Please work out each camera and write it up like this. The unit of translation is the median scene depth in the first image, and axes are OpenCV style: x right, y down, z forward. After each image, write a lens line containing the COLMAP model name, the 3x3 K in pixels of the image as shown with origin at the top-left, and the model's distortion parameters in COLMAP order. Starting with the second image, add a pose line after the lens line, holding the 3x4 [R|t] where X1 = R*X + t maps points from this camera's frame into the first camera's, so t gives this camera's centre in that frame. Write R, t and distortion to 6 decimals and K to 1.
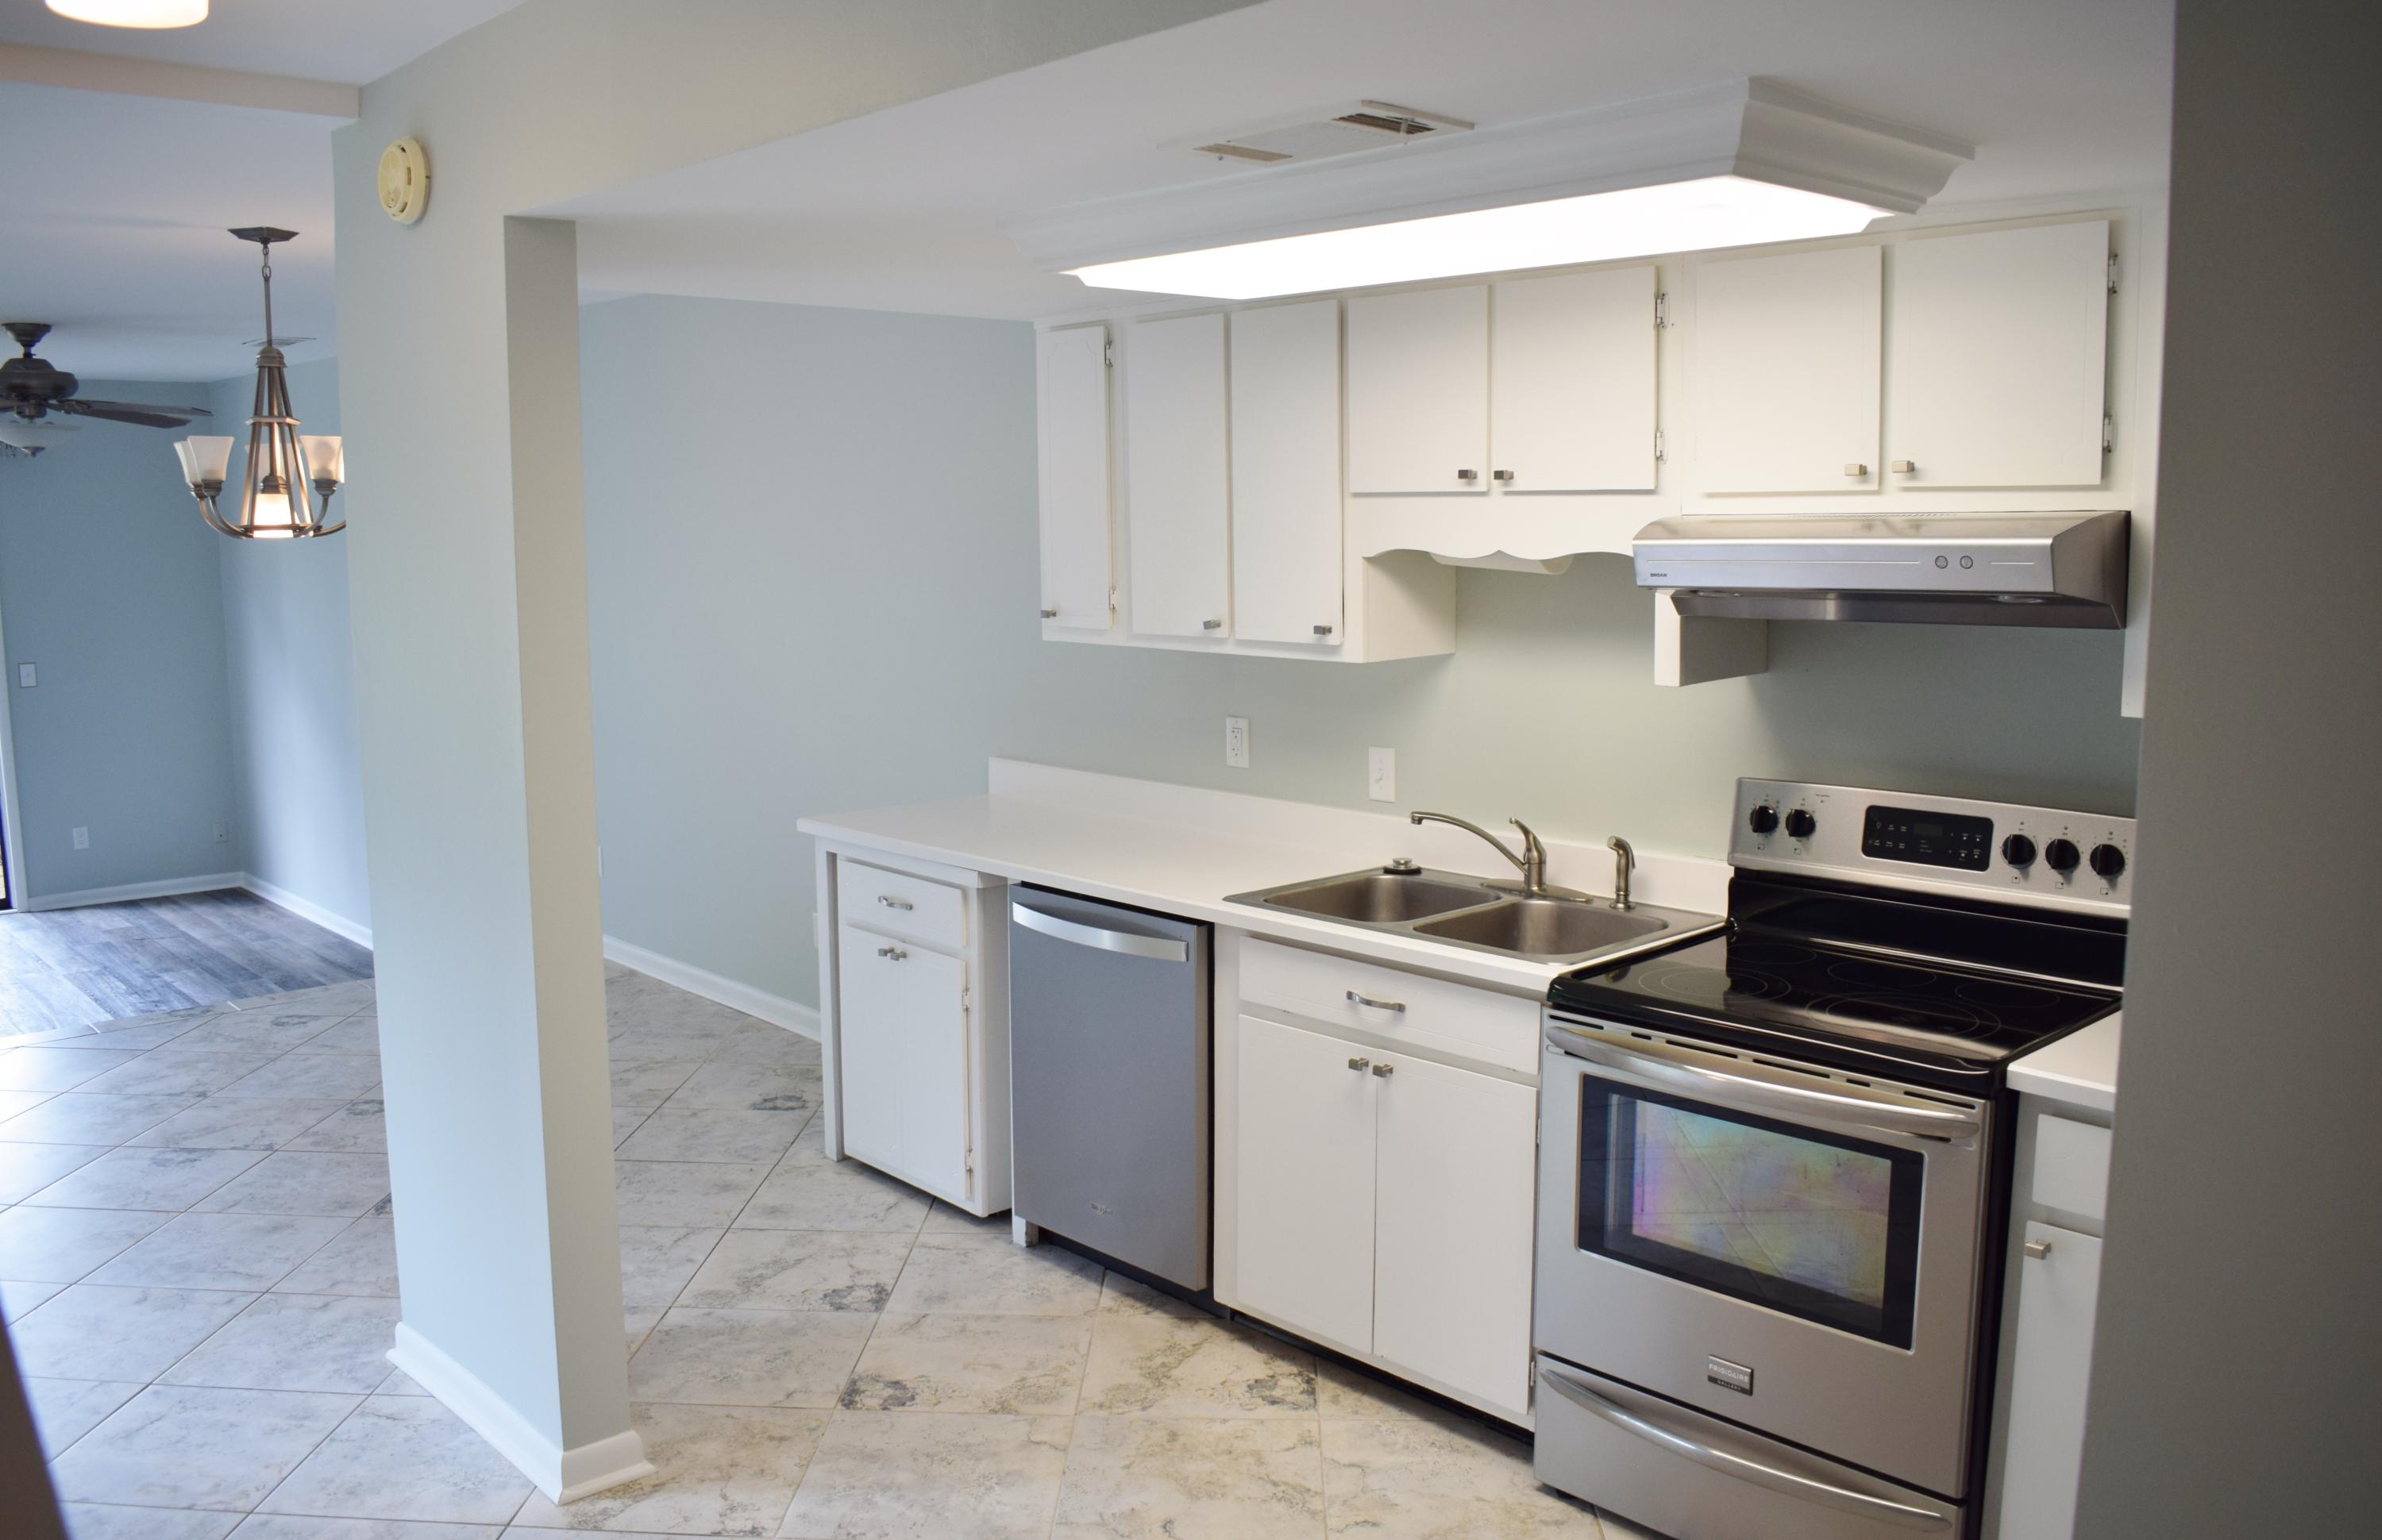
lens RADIAL K [[1895.5, 0, 1191.0], [0, 1895.5, 770.0], [0, 0, 1]] dist [-0.129920, 0.072403]
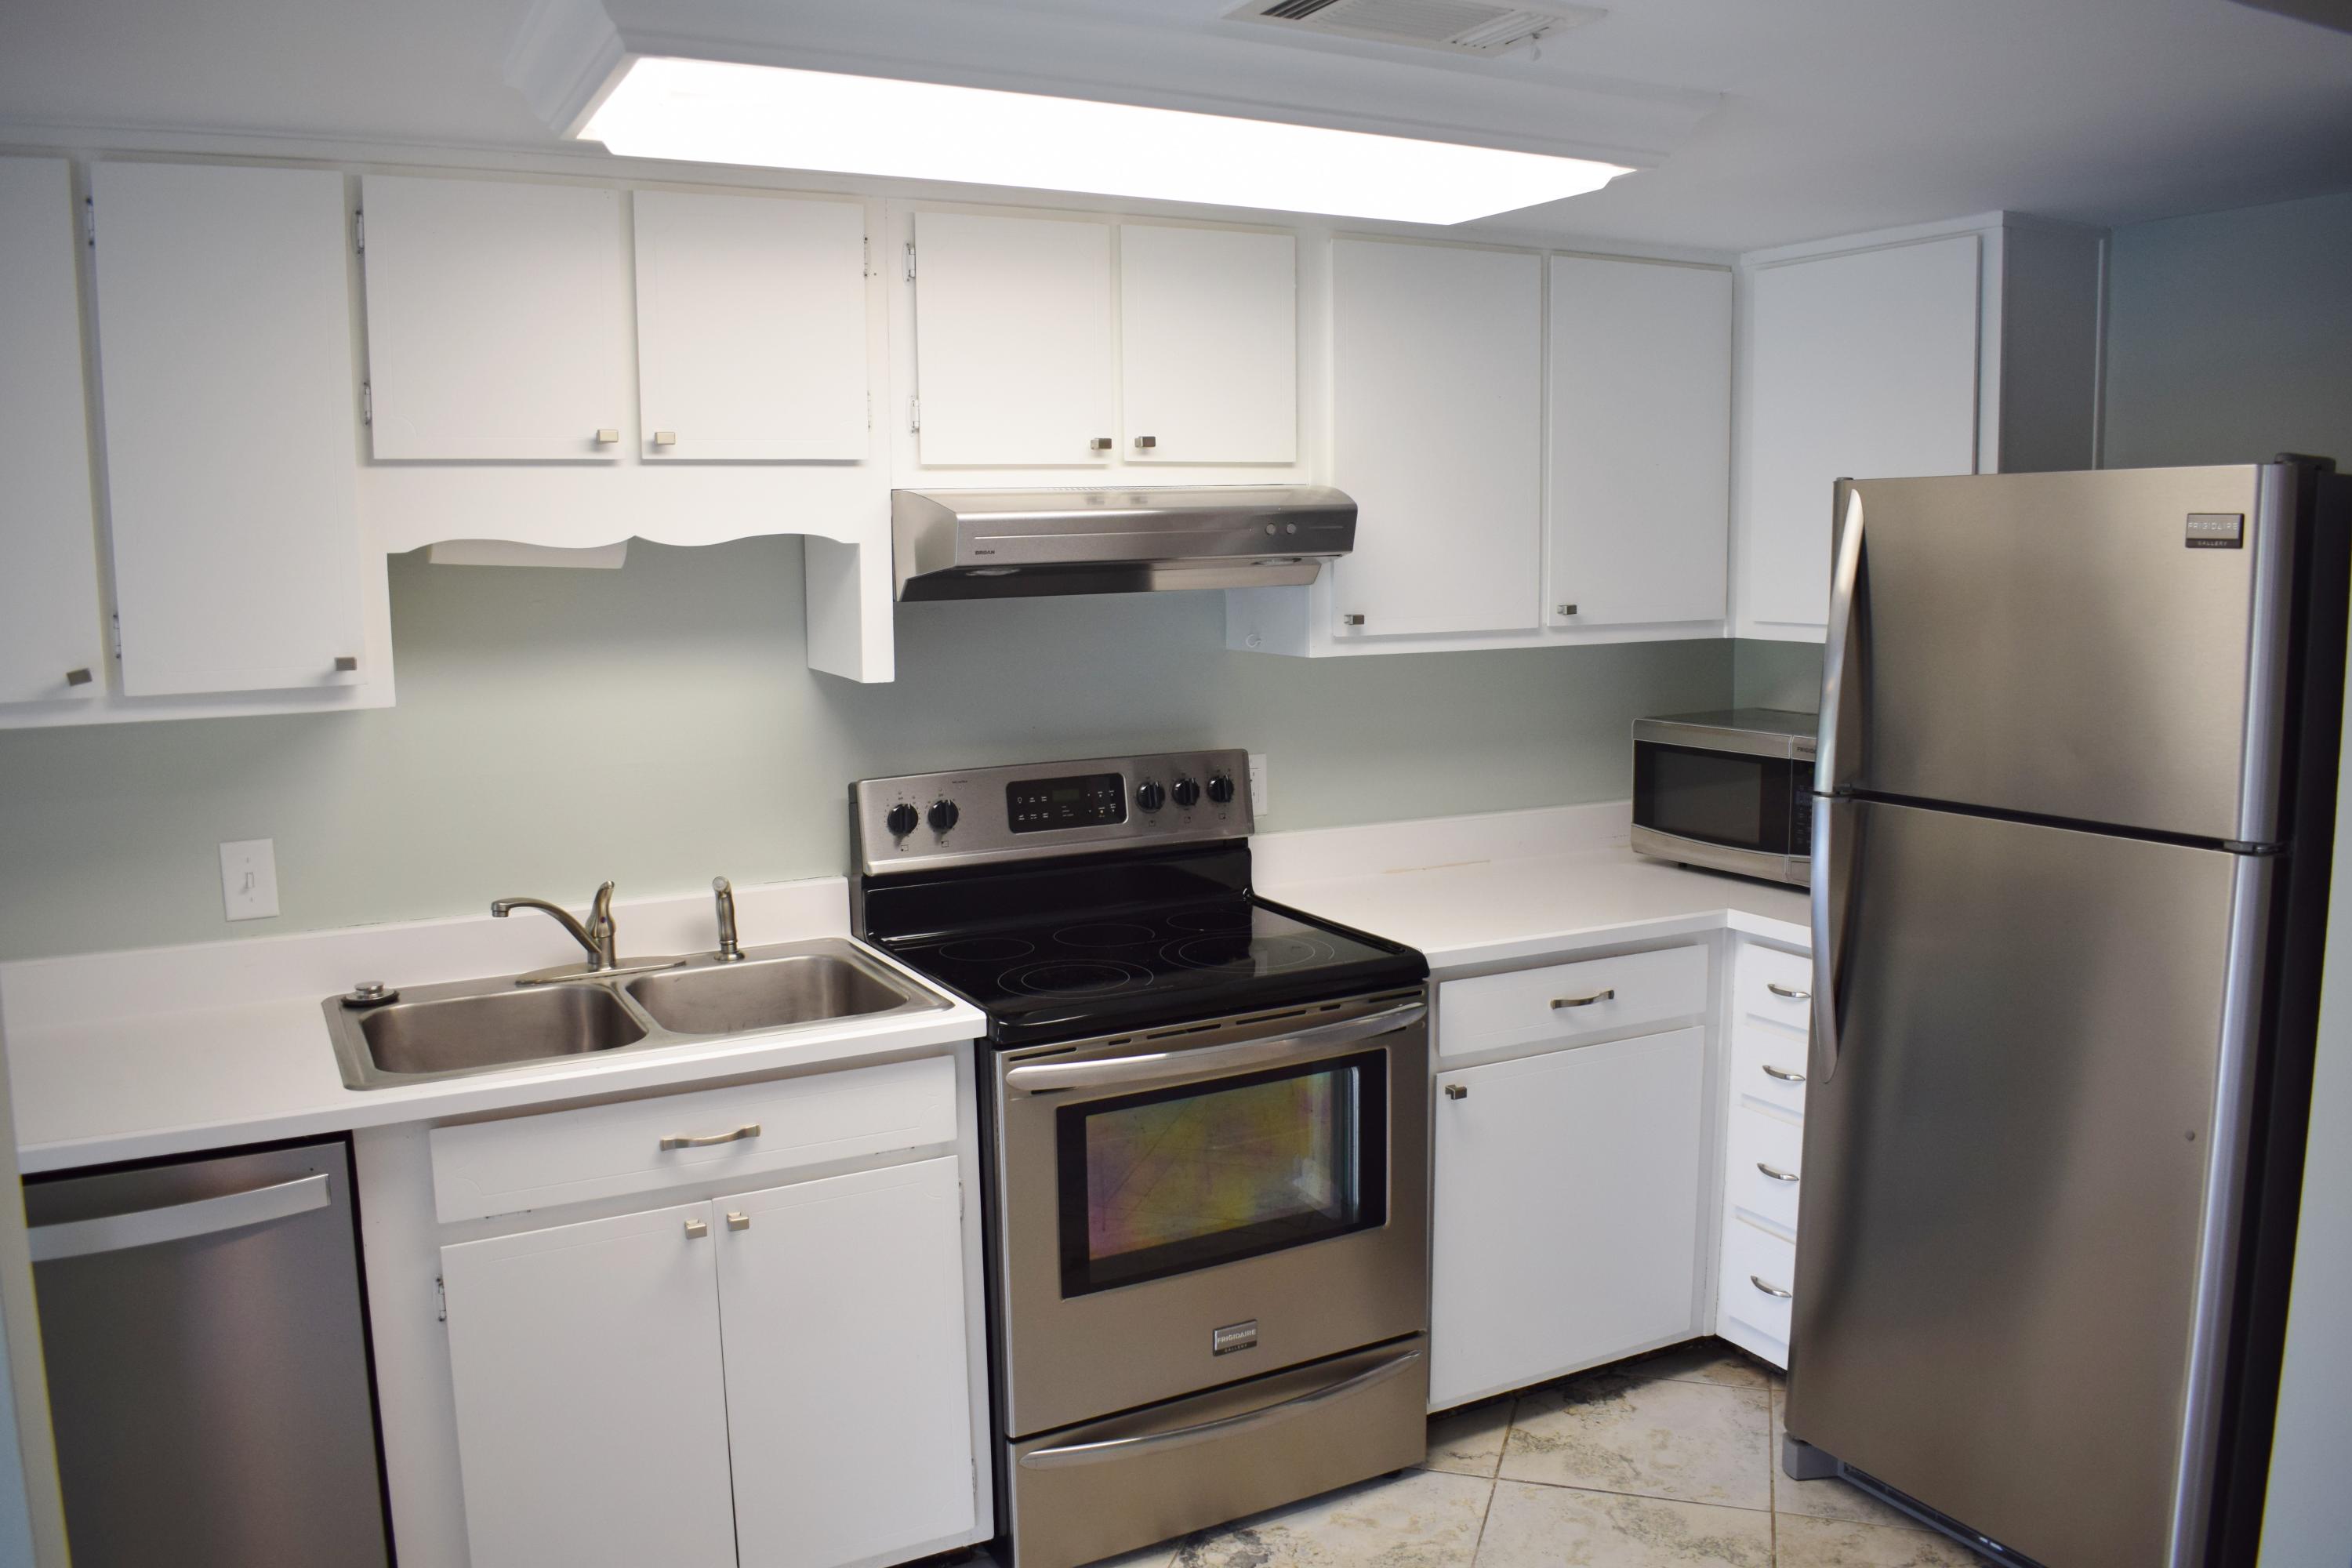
lens RADIAL K [[1846.1, 0, 1176.0], [0, 1846.1, 784.0], [0, 0, 1]] dist [-0.073914, -0.002987]
pose [[0.257890, -0.129702, 0.957429, -0.536271], [0.136275, 0.985925, 0.096856, -0.061003], [-0.956515, 0.105495, 0.271936, 0.616391]]
